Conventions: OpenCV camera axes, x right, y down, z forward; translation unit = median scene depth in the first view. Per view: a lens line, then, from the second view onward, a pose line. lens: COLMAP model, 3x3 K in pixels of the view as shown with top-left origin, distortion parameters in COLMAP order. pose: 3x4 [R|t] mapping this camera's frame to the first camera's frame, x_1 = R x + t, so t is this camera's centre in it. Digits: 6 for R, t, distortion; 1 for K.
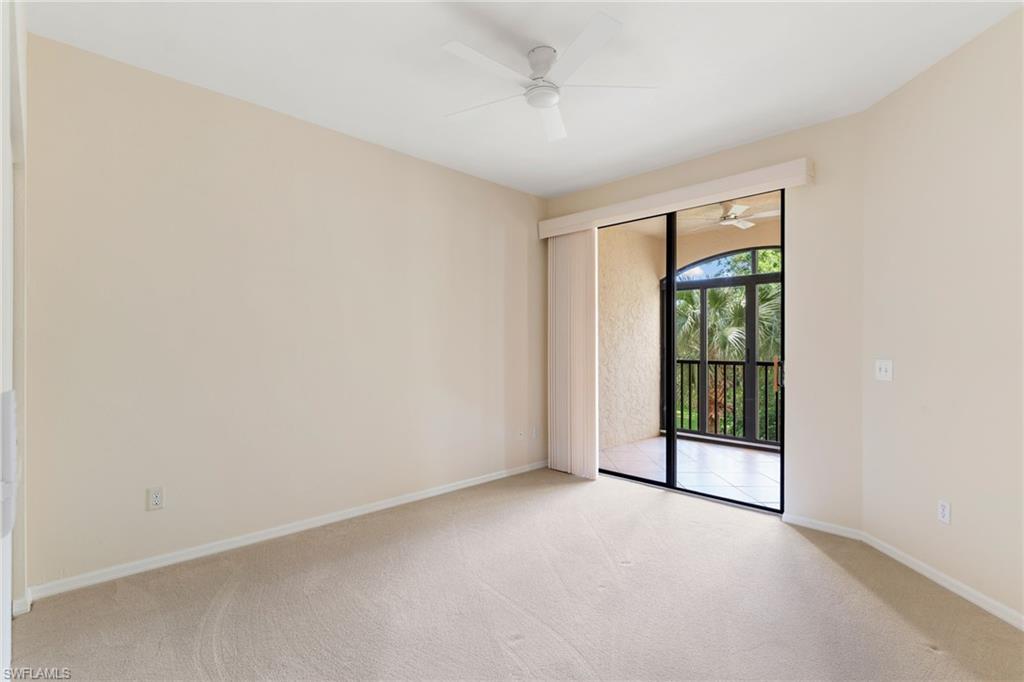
lens RADIAL K [[487.0, 0, 508.9], [0, 487.0, 340.6], [0, 0, 1]] dist [0.001998, 0.000066]
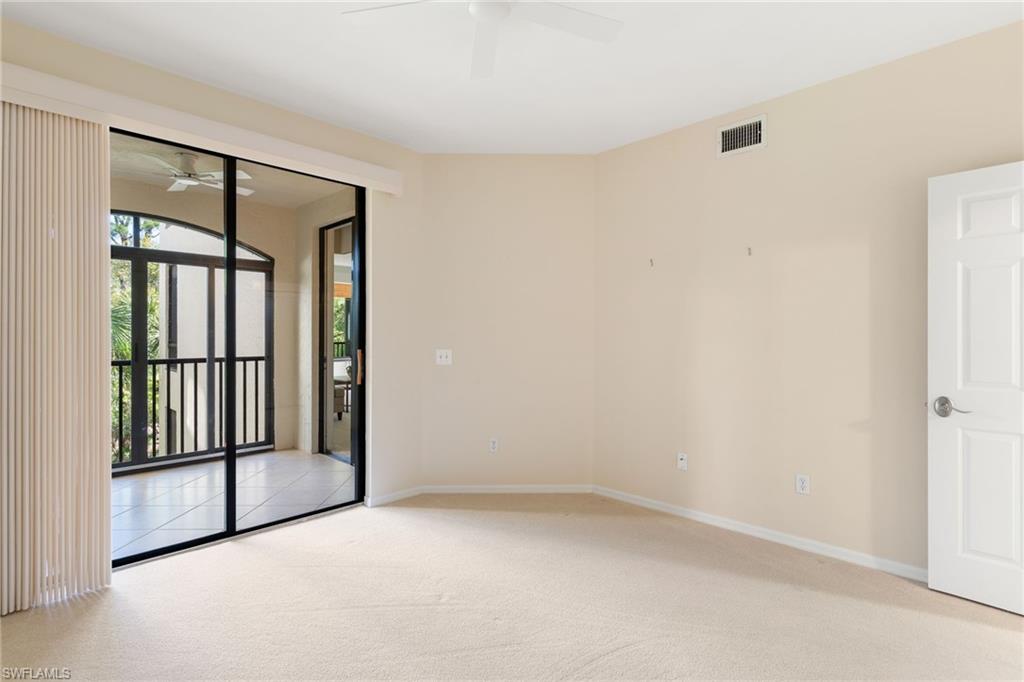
lens RADIAL K [[487.0, 0, 508.9], [0, 487.0, 340.6], [0, 0, 1]] dist [0.001998, 0.000066]
pose [[-0.025024, 0.003576, 0.999680, -0.418699], [-0.008760, 0.999954, -0.003796, 0.015194], [-0.999648, -0.008852, -0.024991, 0.639875]]
